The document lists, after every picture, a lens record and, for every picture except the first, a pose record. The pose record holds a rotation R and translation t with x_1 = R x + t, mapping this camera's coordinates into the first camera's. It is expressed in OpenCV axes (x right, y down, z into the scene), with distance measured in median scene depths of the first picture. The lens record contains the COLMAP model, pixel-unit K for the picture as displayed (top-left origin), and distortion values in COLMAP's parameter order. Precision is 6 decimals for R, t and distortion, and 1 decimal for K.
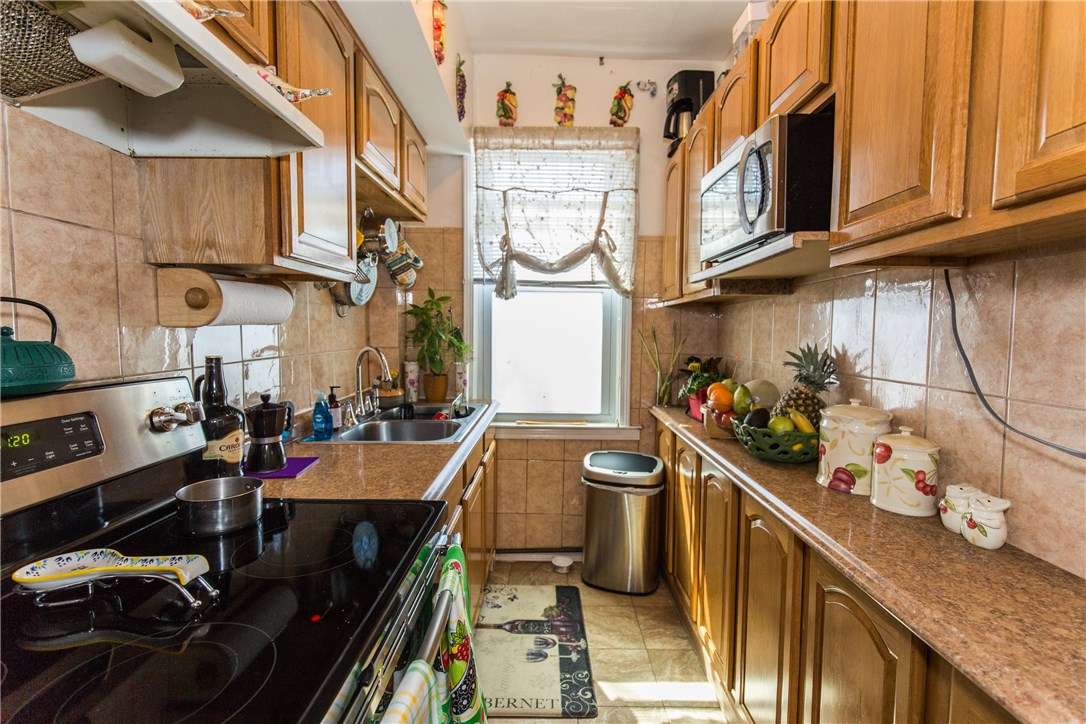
lens RADIAL K [[485.4, 0, 548.2], [0, 485.4, 360.8], [0, 0, 1]] dist [0.001191, -0.000741]
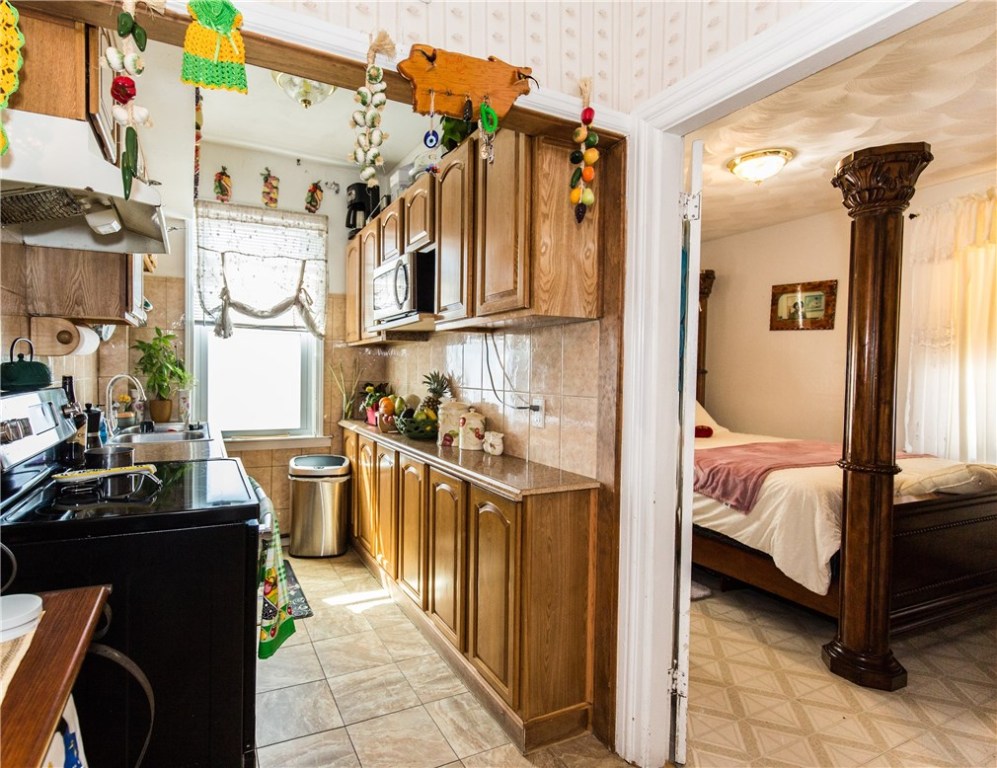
lens RADIAL K [[502.8, 0, 418.1], [0, 502.8, 381.6], [0, 0, 1]] dist [0.002456, -0.000286]
pose [[0.920518, -0.006995, 0.390637, -0.137802], [0.020840, 0.999295, -0.031215, 0.037208], [-0.390143, 0.036875, 0.920016, -0.393583]]
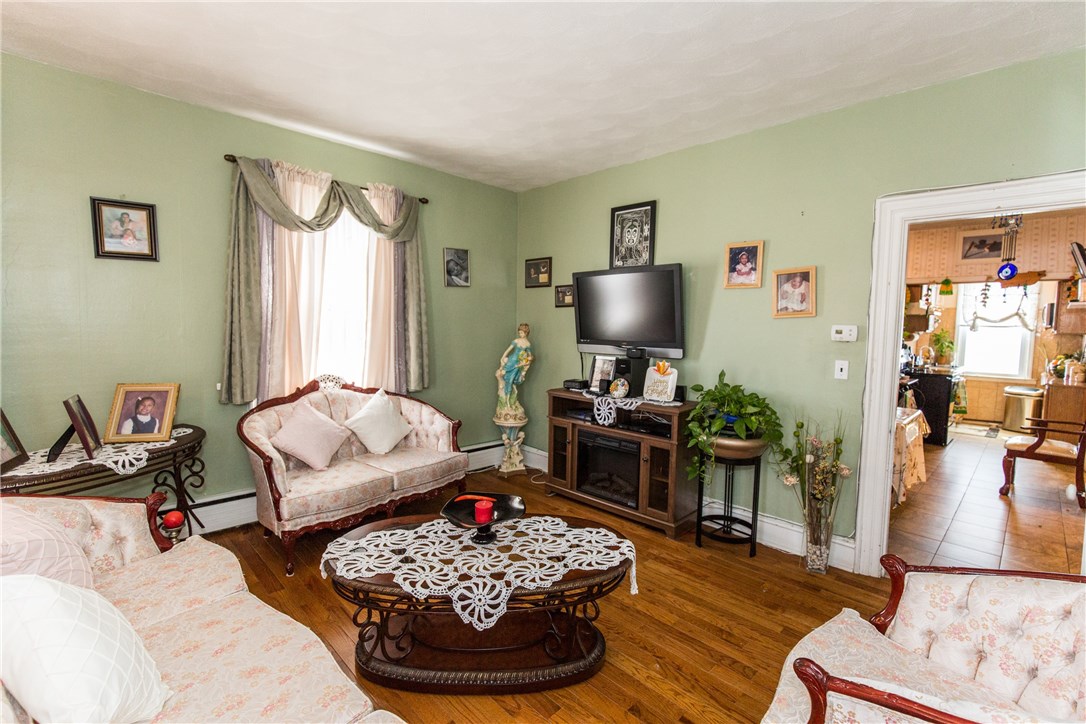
lens RADIAL K [[485.4, 0, 541.7], [0, 485.4, 364.4], [0, 0, 1]] dist [0.001191, -0.000741]
pose [[0.687756, 0.052088, -0.724071, 0.260578], [-0.069121, 0.997590, 0.006109, 0.240708], [0.722643, 0.045847, 0.689699, -3.012396]]
